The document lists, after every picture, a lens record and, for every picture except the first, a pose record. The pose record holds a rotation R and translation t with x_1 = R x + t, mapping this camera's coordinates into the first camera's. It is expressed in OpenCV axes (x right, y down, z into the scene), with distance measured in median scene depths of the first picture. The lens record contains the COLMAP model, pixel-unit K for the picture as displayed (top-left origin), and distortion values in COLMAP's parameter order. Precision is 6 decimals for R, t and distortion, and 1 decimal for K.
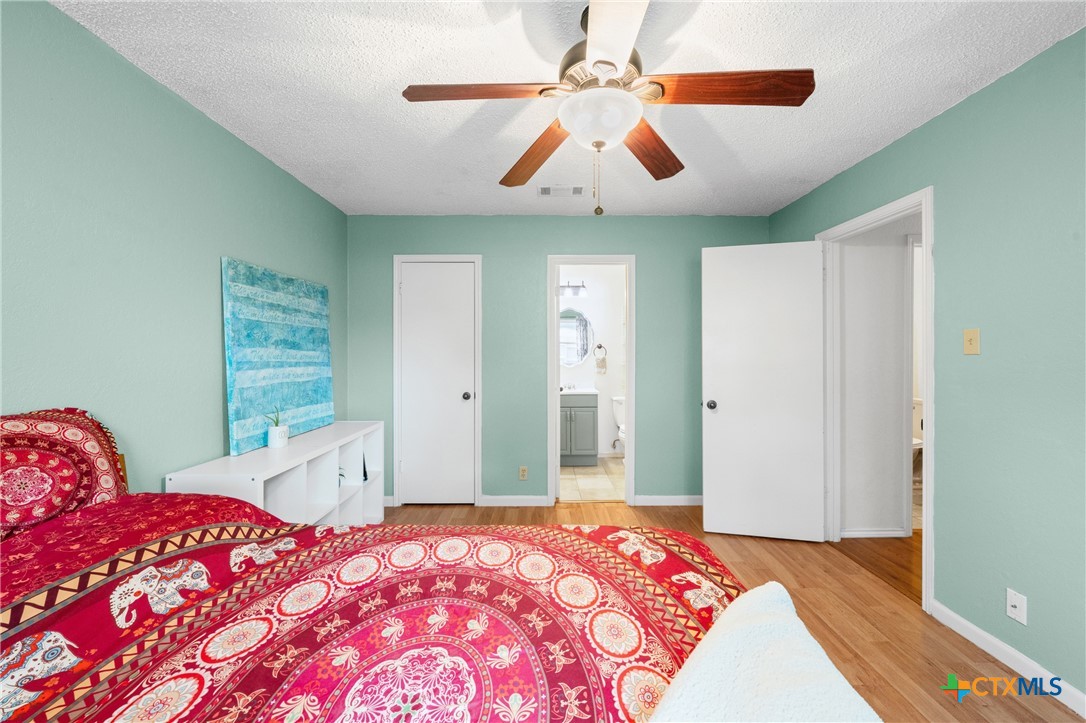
lens RADIAL K [[439.9, 0, 538.5], [0, 439.9, 349.9], [0, 0, 1]] dist [-0.001975, -0.000192]
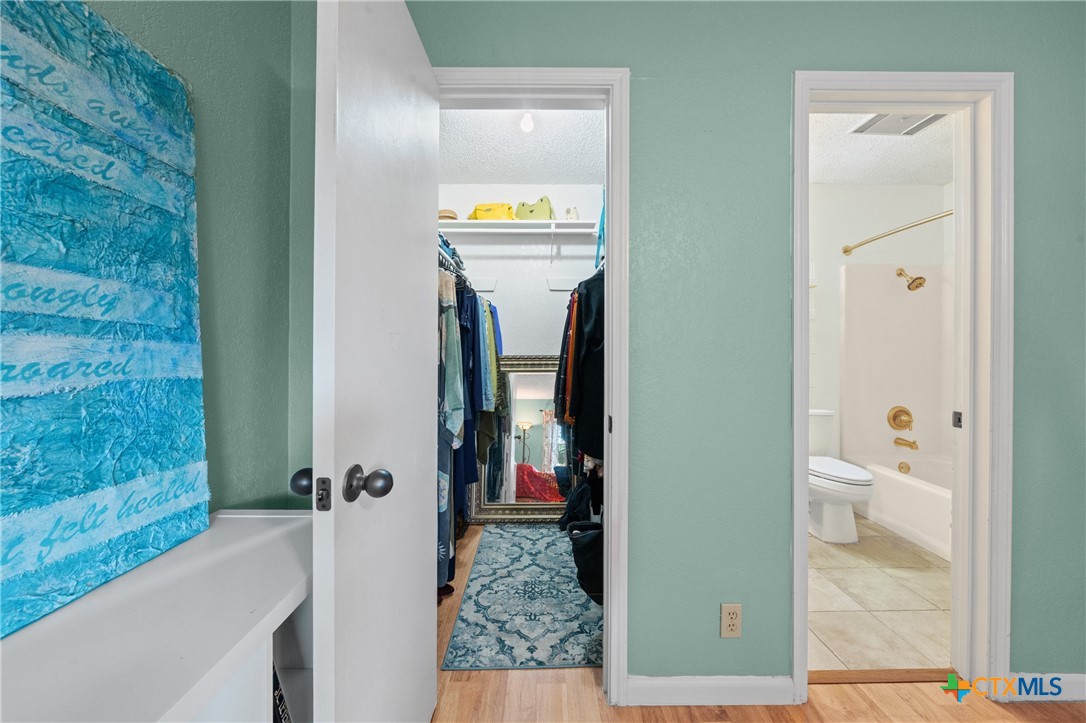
lens RADIAL K [[387.7, 0, 537.0], [0, 387.7, 349.5], [0, 0, 1]] dist [0.000975, 0.000223]
pose [[0.999989, 0.004515, 0.001041, -0.305475], [-0.004514, 0.999989, -0.001053, 0.051967], [-0.001046, 0.001048, 0.999999, 0.936087]]
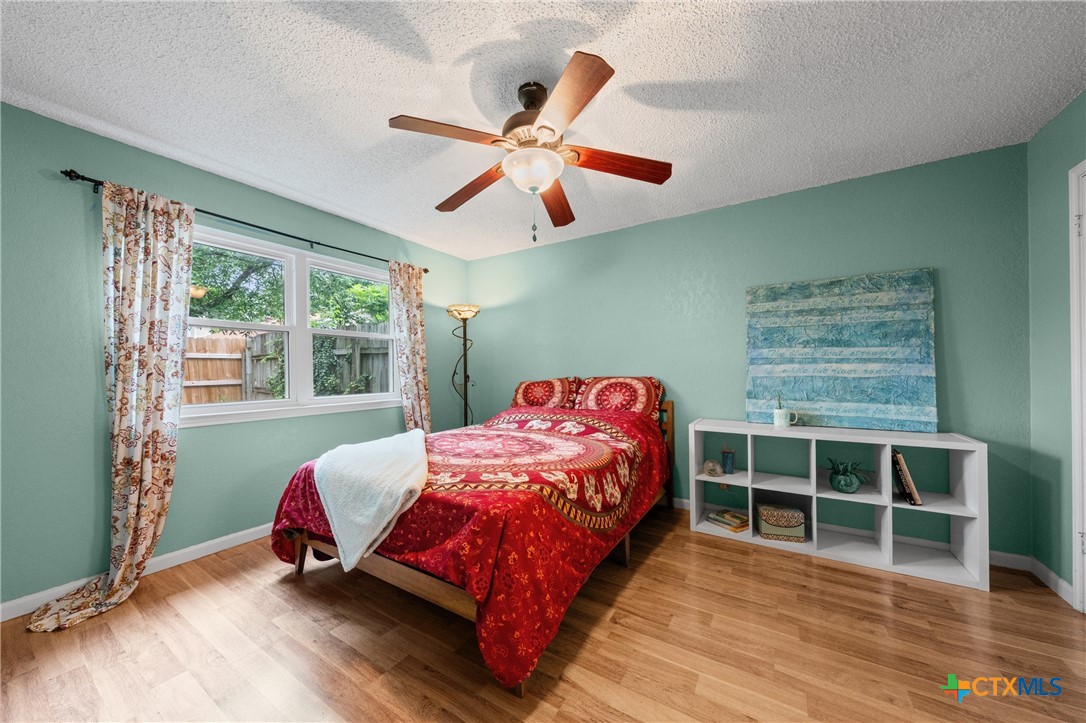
lens RADIAL K [[367.1, 0, 539.4], [0, 367.1, 367.7], [0, 0, 1]] dist [-0.001909, 0.000155]
pose [[-0.526378, -0.002623, -0.850247, 0.638460], [0.009676, 0.999912, -0.009075, 0.055953], [0.850196, -0.013004, -0.526306, 0.938819]]
